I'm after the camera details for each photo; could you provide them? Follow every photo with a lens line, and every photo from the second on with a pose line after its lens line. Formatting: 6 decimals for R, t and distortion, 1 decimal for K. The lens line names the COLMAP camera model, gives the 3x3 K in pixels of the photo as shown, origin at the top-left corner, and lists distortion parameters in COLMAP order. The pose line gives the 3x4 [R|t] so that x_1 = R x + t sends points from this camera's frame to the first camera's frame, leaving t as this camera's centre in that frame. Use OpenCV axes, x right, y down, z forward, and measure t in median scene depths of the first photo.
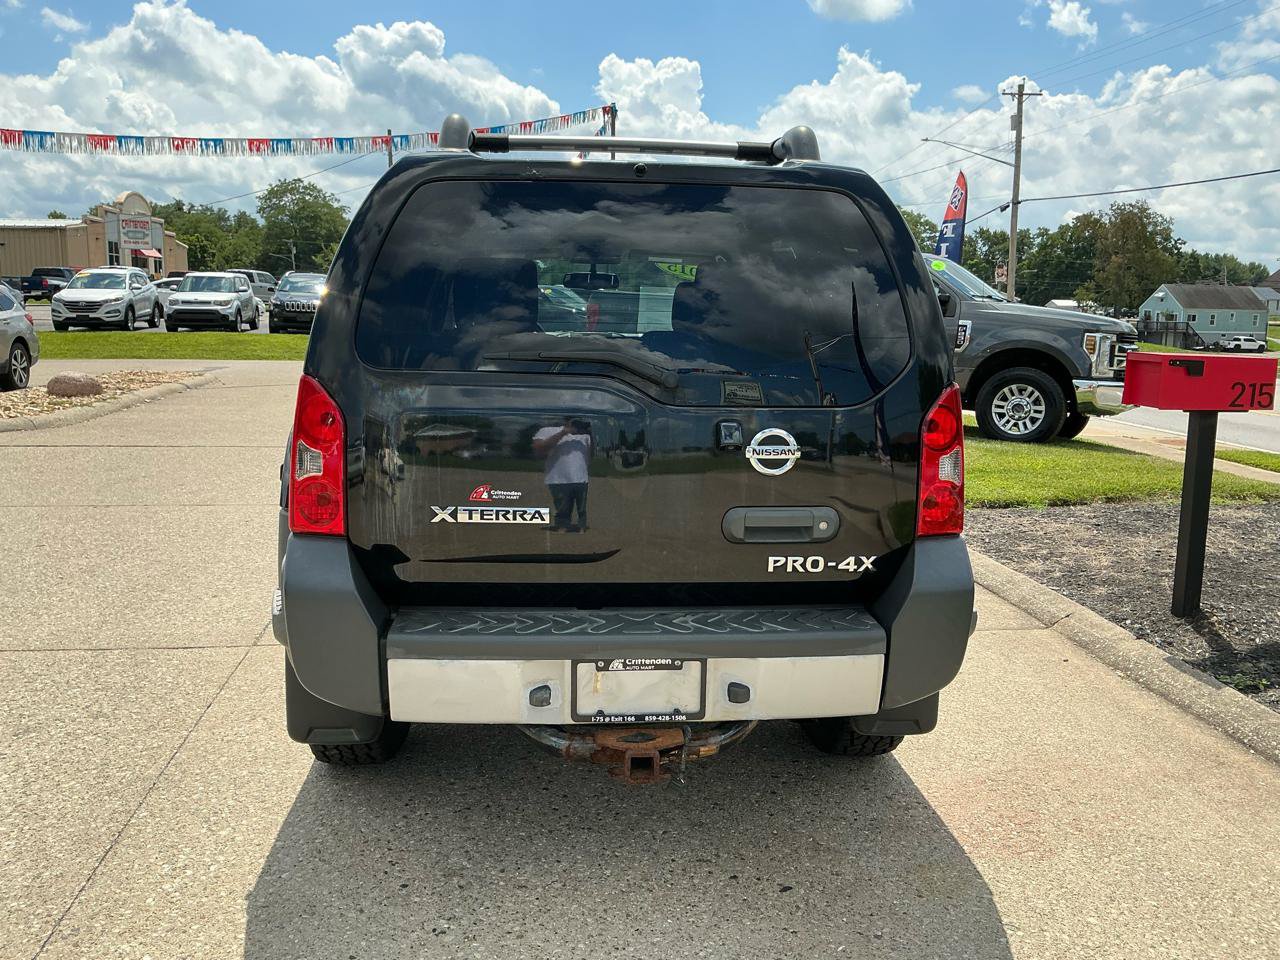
lens RADIAL K [[1072.1, 0, 629.9], [0, 1072.1, 468.5], [0, 0, 1]] dist [0.088675, -0.198946]
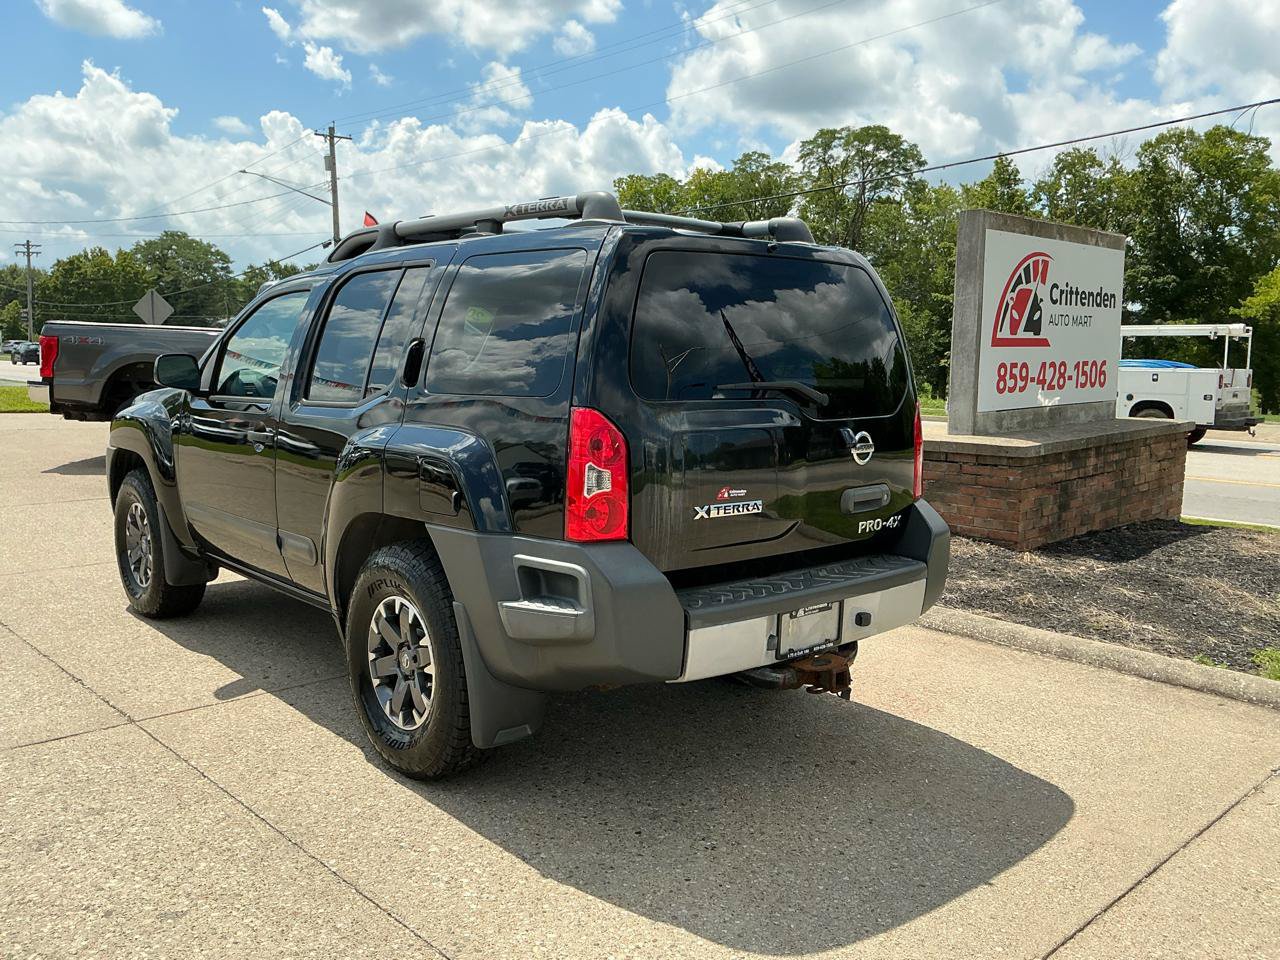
lens RADIAL K [[1079.1, 0, 640.0], [0, 1079.1, 480.0], [0, 0, 1]] dist [0.043358, -0.116192]
pose [[0.794700, -0.079218, 0.601811, -0.339876], [0.090804, 0.995806, 0.011173, -0.005456], [-0.600172, 0.045768, 0.798560, 0.011305]]
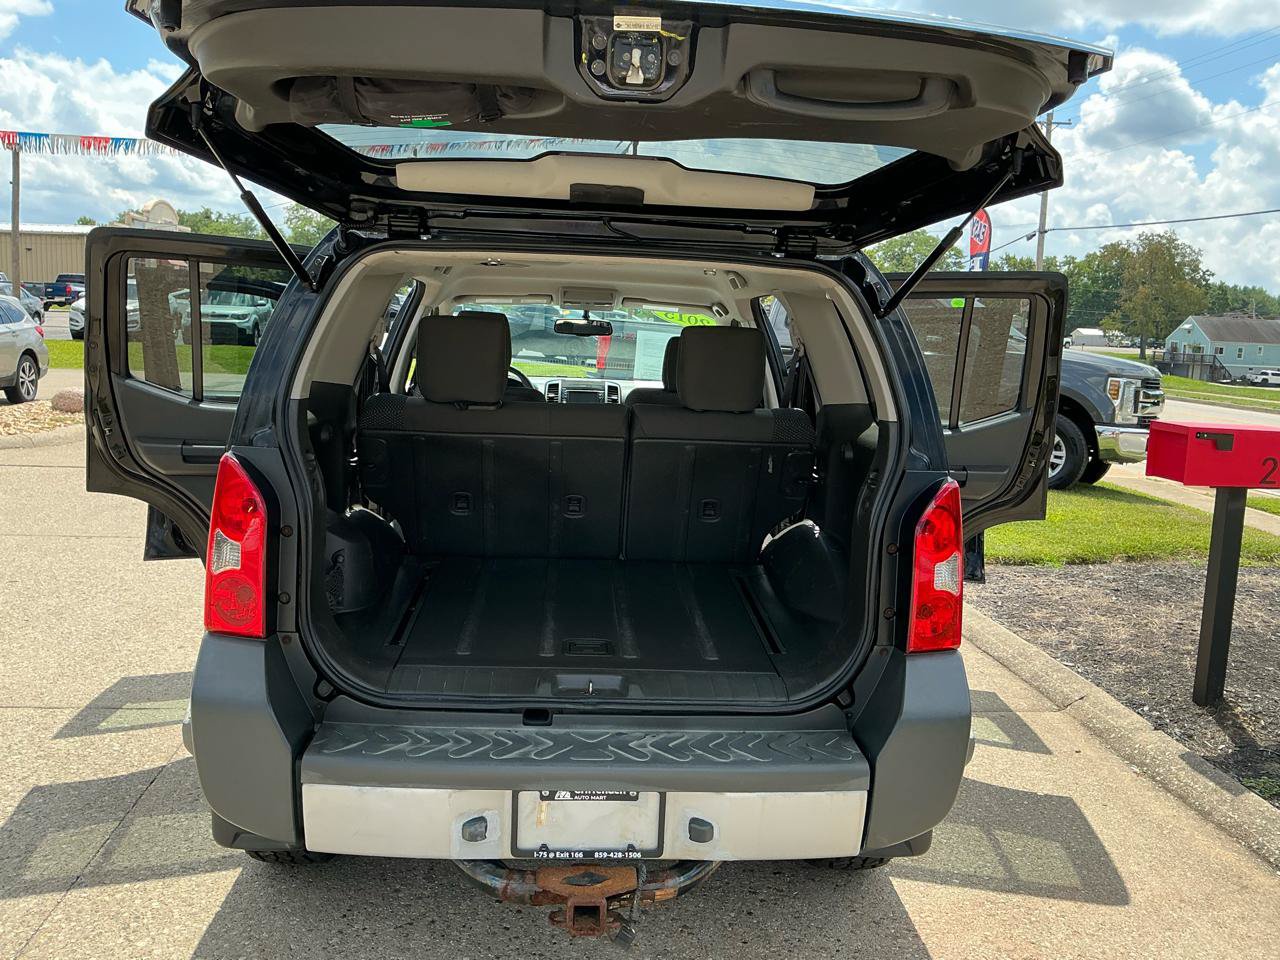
lens RADIAL K [[1076.4, 0, 635.4], [0, 1076.4, 468.2], [0, 0, 1]] dist [0.064996, -0.152216]
pose [[0.999582, 0.025380, -0.013831, 0.018242], [-0.025598, 0.999547, -0.015824, -0.025334], [0.013423, 0.016172, 0.999779, 0.037627]]
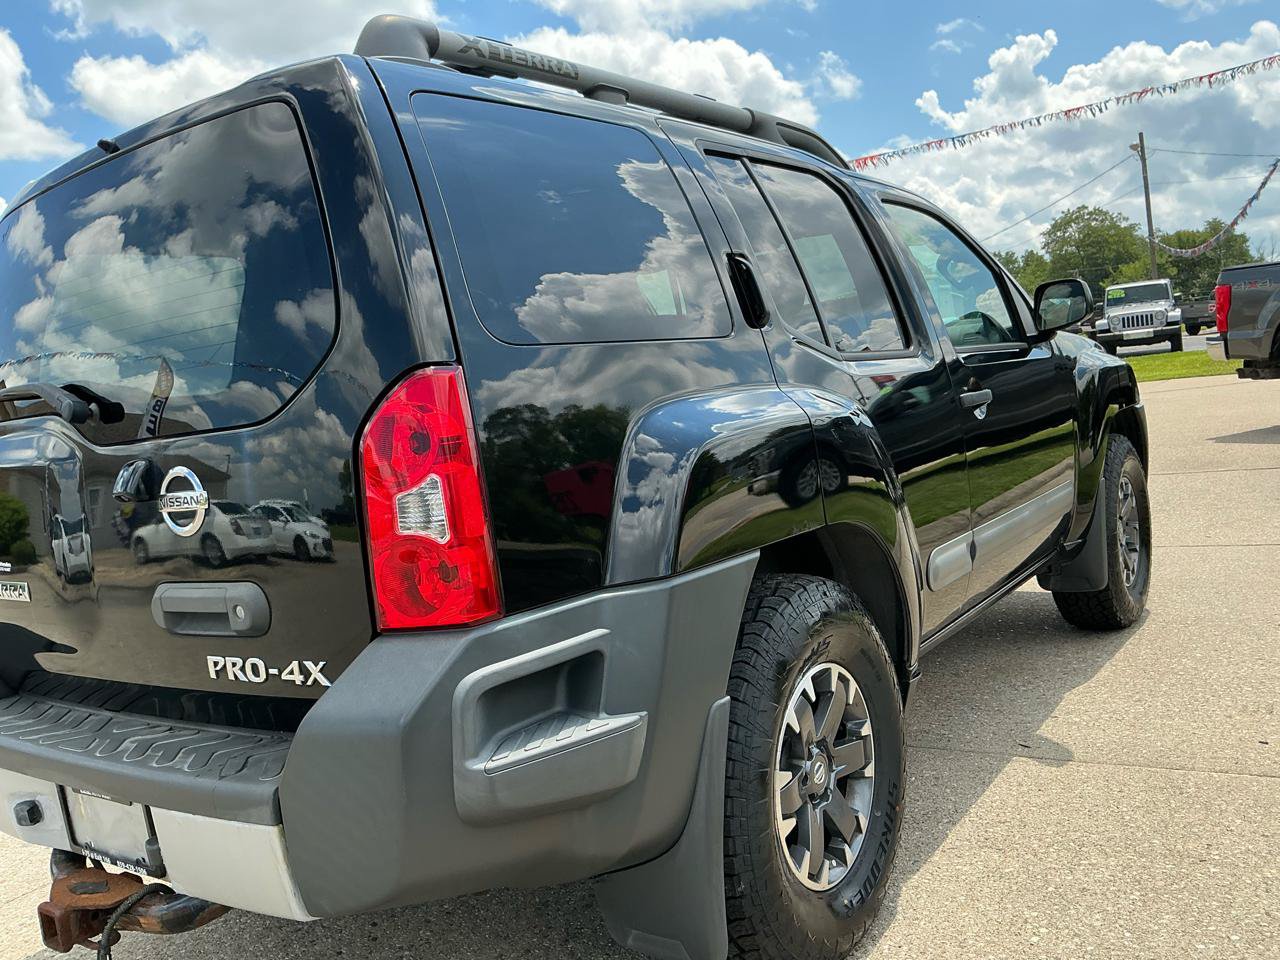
lens RADIAL K [[1072.1, 0, 629.9], [0, 1072.1, 468.5], [0, 0, 1]] dist [0.088675, -0.198946]
pose [[0.748019, -0.063914, -0.660592, 0.275256], [0.039568, 0.997876, -0.051742, 0.003439], [0.662497, 0.012565, 0.748960, 0.231068]]
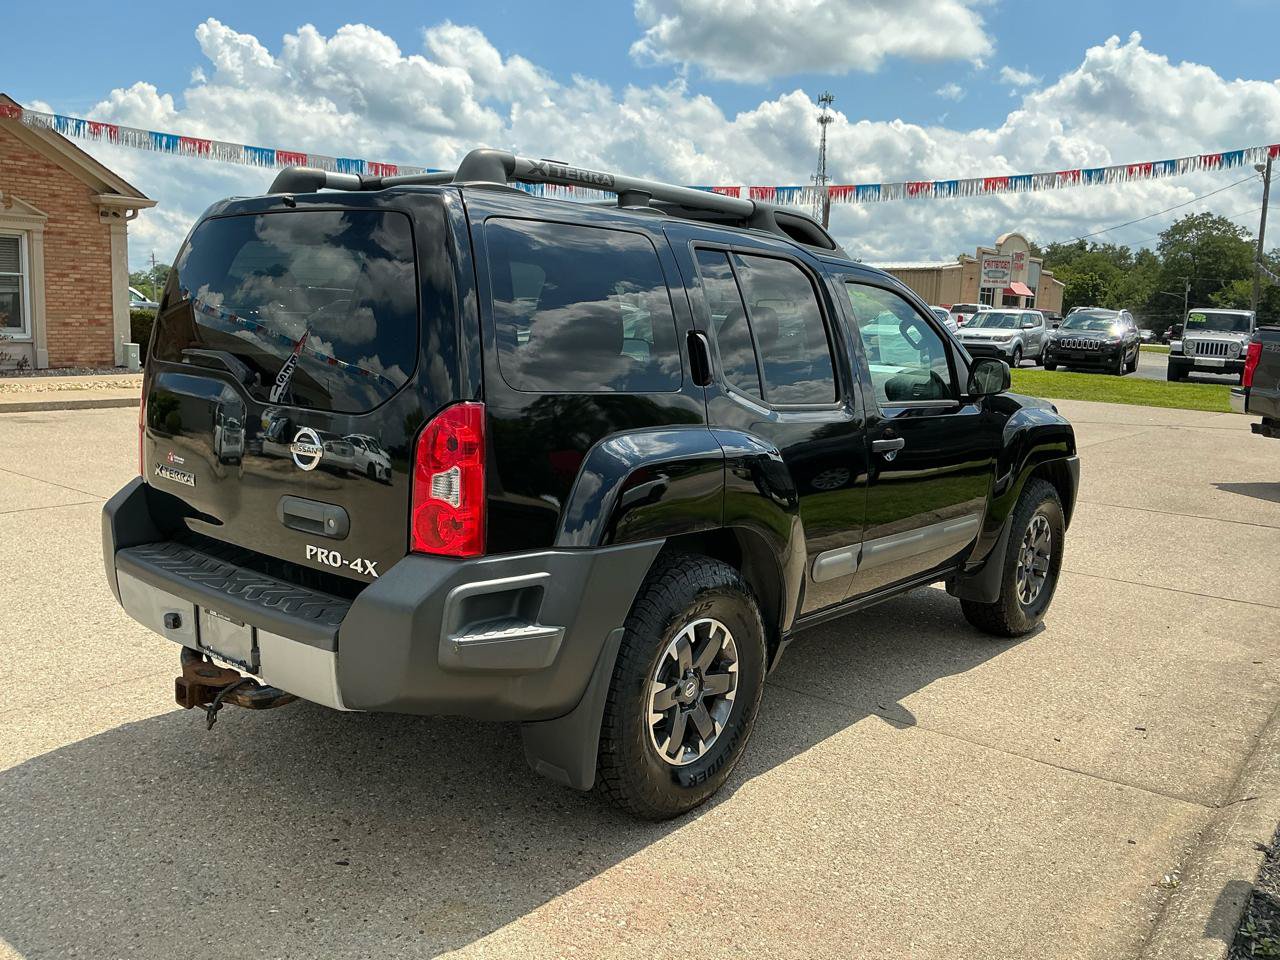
lens RADIAL K [[1066.1, 0, 636.7], [0, 1066.1, 474.6], [0, 0, 1]] dist [0.098332, -0.186174]
pose [[0.707069, 0.115443, -0.697658, 0.394306], [-0.135582, 0.990412, 0.026475, -0.022412], [0.694025, 0.075870, 0.715942, 0.153198]]
